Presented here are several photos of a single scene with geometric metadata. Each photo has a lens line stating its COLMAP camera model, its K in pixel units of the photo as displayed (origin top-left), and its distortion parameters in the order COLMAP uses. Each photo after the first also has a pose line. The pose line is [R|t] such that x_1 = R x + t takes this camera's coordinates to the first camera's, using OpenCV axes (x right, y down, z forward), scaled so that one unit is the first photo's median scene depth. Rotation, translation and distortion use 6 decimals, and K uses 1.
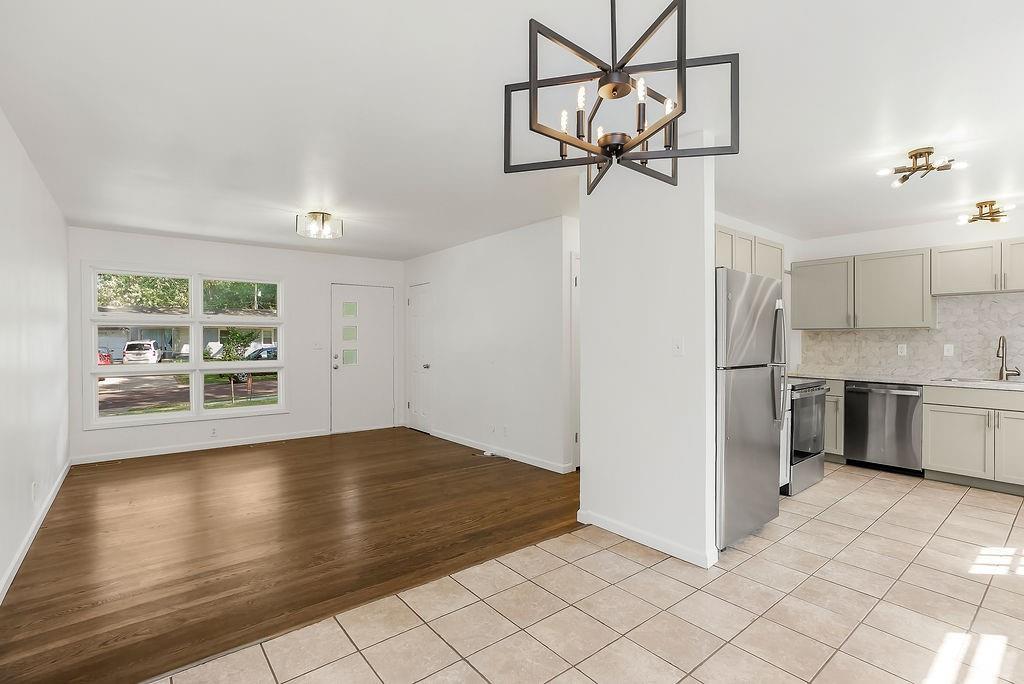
lens RADIAL K [[479.2, 0, 509.9], [0, 479.2, 338.9], [0, 0, 1]] dist [-0.031193, 0.014907]
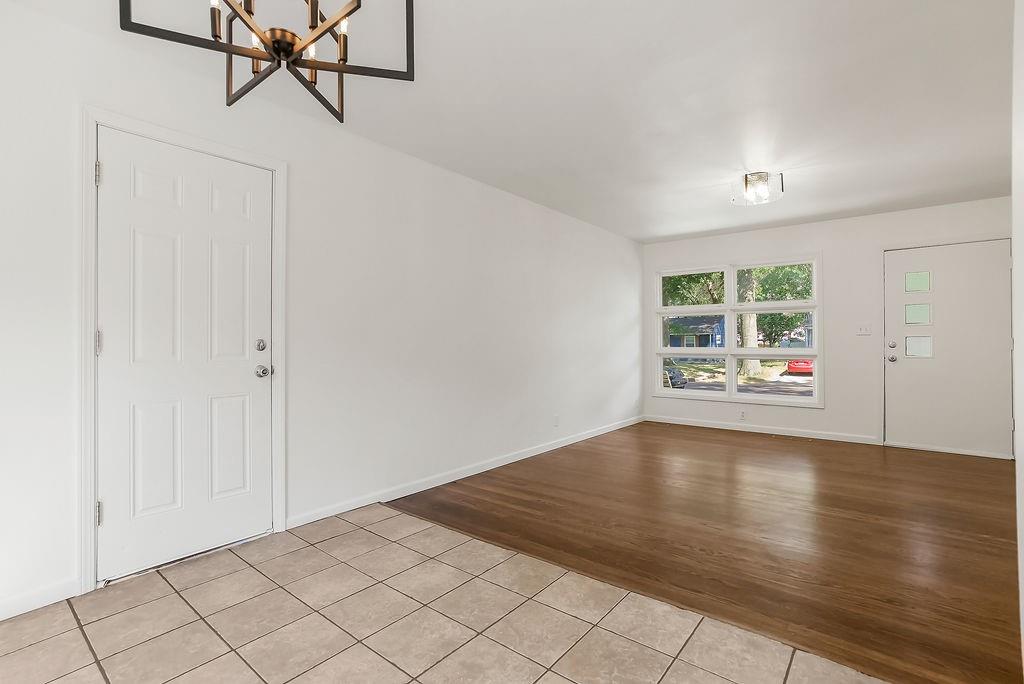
lens RADIAL K [[479.2, 0, 521.5], [0, 479.2, 338.6], [0, 0, 1]] dist [-0.031193, 0.014907]
pose [[0.221597, -0.009853, -0.975089, 0.342455], [0.002394, 0.999951, -0.009560, 0.046402], [0.975135, -0.000216, 0.221610, 0.364208]]
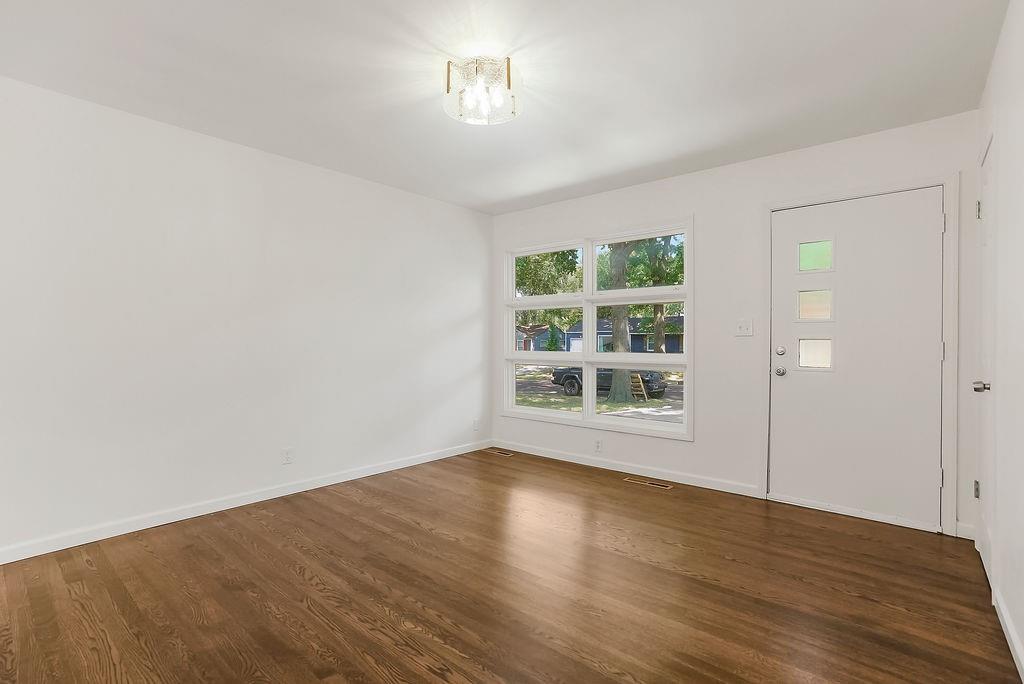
lens RADIAL K [[479.2, 0, 518.6], [0, 479.2, 342.2], [0, 0, 1]] dist [-0.031193, 0.014907]
pose [[0.199069, 0.000357, -0.979985, 0.113553], [-0.006596, 0.999978, -0.000976, 0.041498], [0.979963, 0.006658, 0.199067, 0.887246]]
